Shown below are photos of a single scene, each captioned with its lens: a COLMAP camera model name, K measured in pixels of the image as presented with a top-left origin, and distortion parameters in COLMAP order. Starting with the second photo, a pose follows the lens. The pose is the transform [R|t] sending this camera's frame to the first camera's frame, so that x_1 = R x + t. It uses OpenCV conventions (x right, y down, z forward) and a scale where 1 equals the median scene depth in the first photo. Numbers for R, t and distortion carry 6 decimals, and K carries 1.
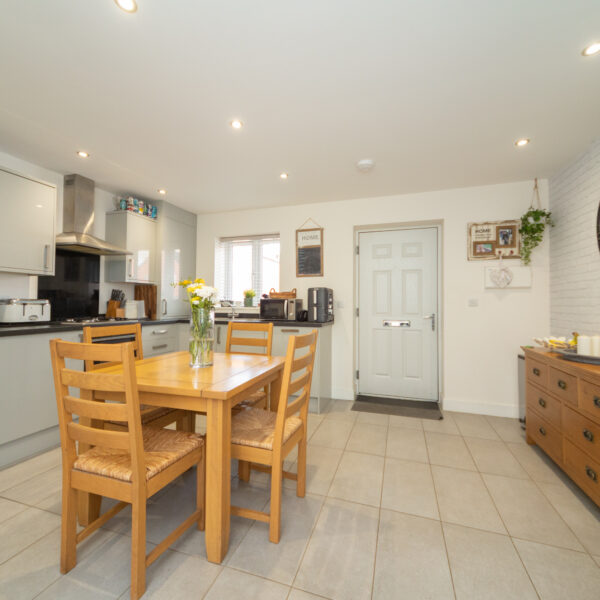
lens RADIAL K [[300.5, 0, 300.0], [0, 300.5, 300.0], [0, 0, 1]] dist [0.000147, -0.000035]
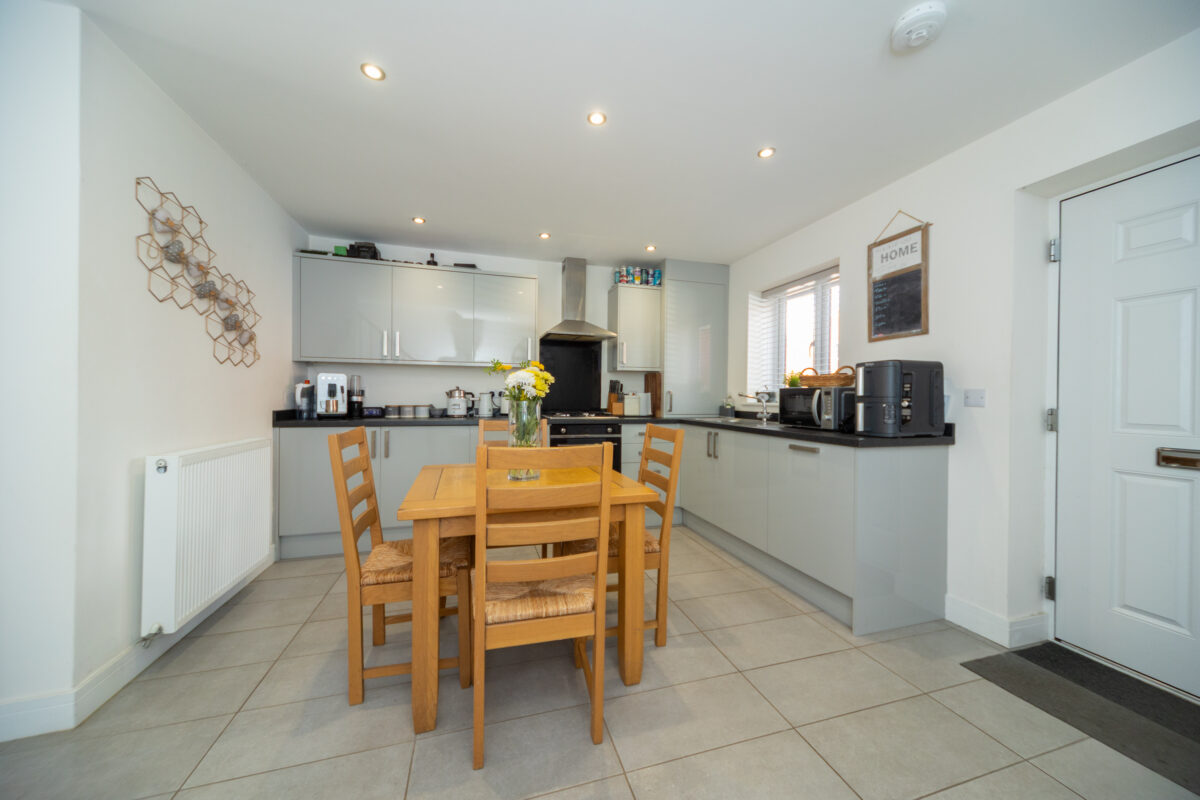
lens RADIAL K [[418.7, 0, 600.0], [0, 418.7, 400.0], [0, 0, 1]] dist [0.000986, 0.000073]
pose [[0.582059, 0.005241, -0.813130, 0.311251], [0.006820, 0.999913, 0.011327, 0.007436], [0.813118, -0.012138, 0.581972, 0.269816]]
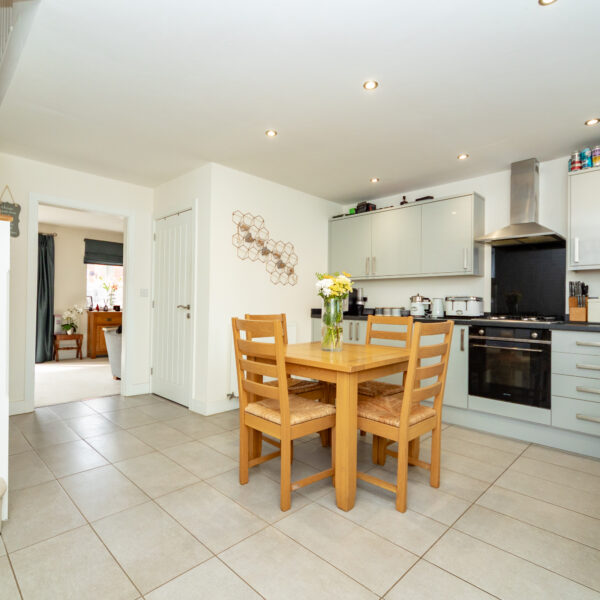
lens RADIAL K [[367.9, 0, 300.0], [0, 367.9, 300.0], [0, 0, 1]] dist [-0.001100, 0.000997]
pose [[-0.434749, -0.022483, -0.900271, 0.479556], [-0.003254, 0.999721, -0.023395, 0.032738], [0.900546, -0.007242, -0.434701, 0.750379]]
